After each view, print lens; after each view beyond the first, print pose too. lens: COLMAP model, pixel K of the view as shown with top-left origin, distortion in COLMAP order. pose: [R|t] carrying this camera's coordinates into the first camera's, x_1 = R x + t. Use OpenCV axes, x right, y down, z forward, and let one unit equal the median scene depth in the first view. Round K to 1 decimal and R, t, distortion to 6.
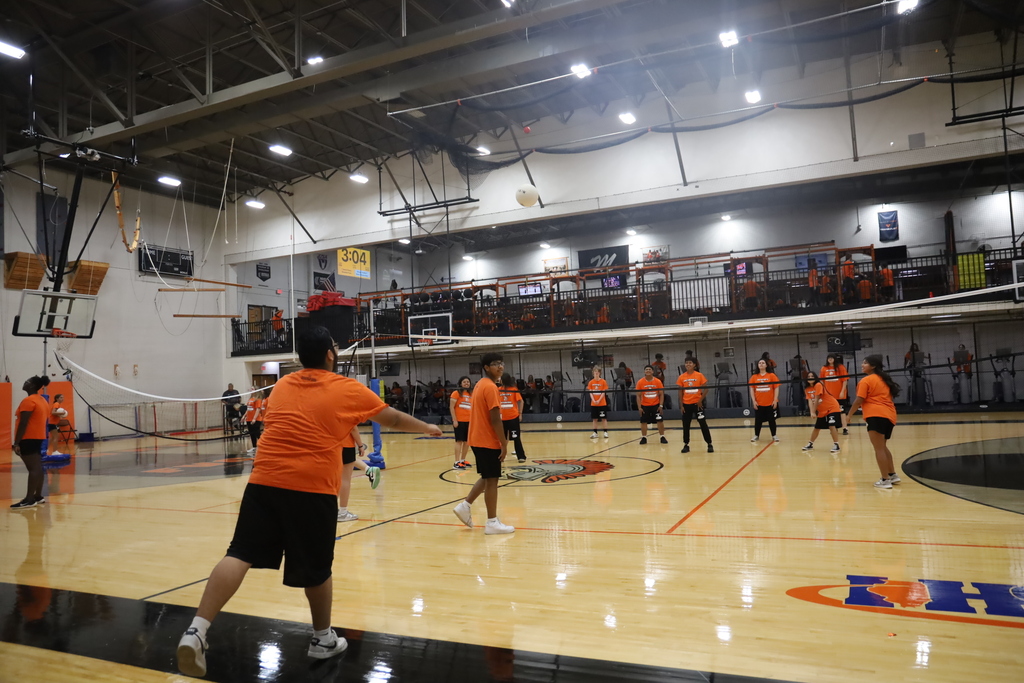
lens RADIAL K [[774.0, 0, 520.5], [0, 774.0, 338.1], [0, 0, 1]] dist [-0.064963, 0.086171]
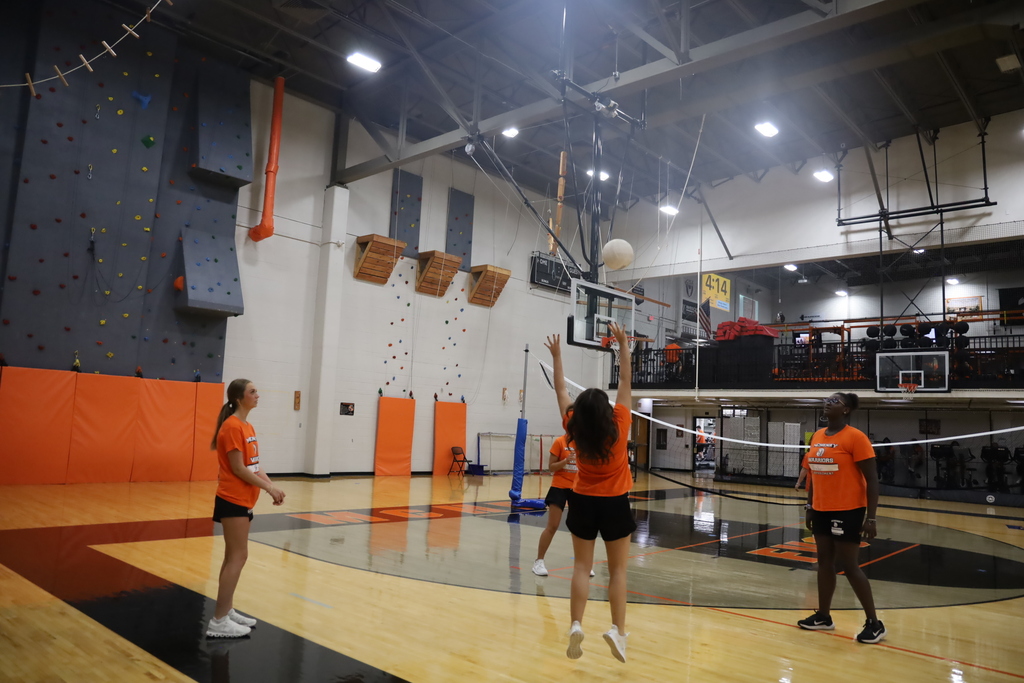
lens RADIAL K [[768.0, 0, 512.0], [0, 768.0, 341.5], [0, 0, 1]] dist [-0.065158, 0.080723]
pose [[0.954702, 0.057233, -0.292007, -0.297452], [-0.073245, 0.996334, -0.044192, 0.022403], [0.288407, 0.063578, 0.955395, 0.184293]]
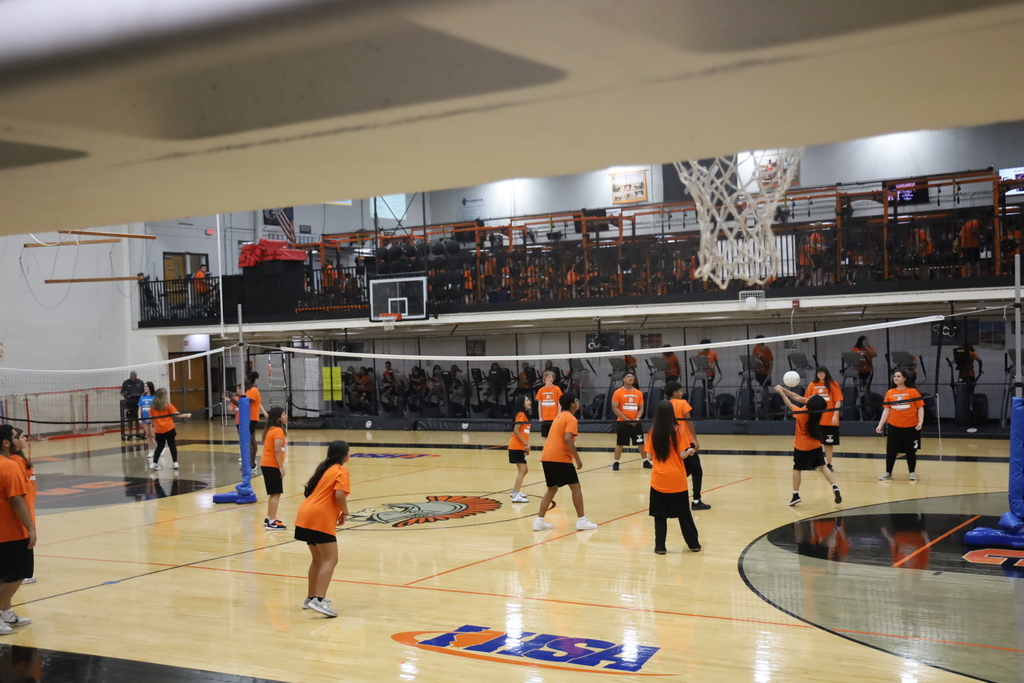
lens RADIAL K [[1304.4, 0, 512.0], [0, 1304.4, 341.5], [0, 0, 1]] dist [0.112572, 0.008218]
pose [[0.991784, 0.010081, -0.127526, 0.155420], [-0.001573, 0.997776, 0.066641, -0.057163], [0.127914, -0.065893, 0.989594, -0.209039]]
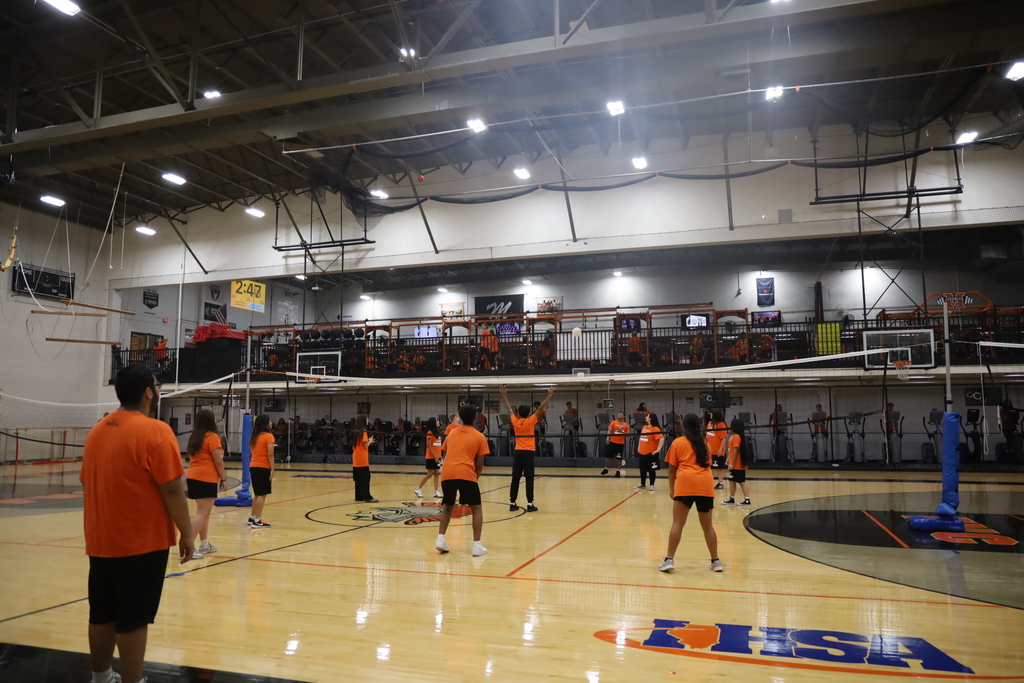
lens RADIAL K [[768.0, 0, 512.0], [0, 768.0, 341.5], [0, 0, 1]] dist [-0.065158, 0.080723]
pose [[0.991839, 0.054694, 0.115172, 0.016724], [-0.048620, 0.997307, -0.054904, -0.002209], [-0.117865, 0.048857, 0.991827, -0.011509]]
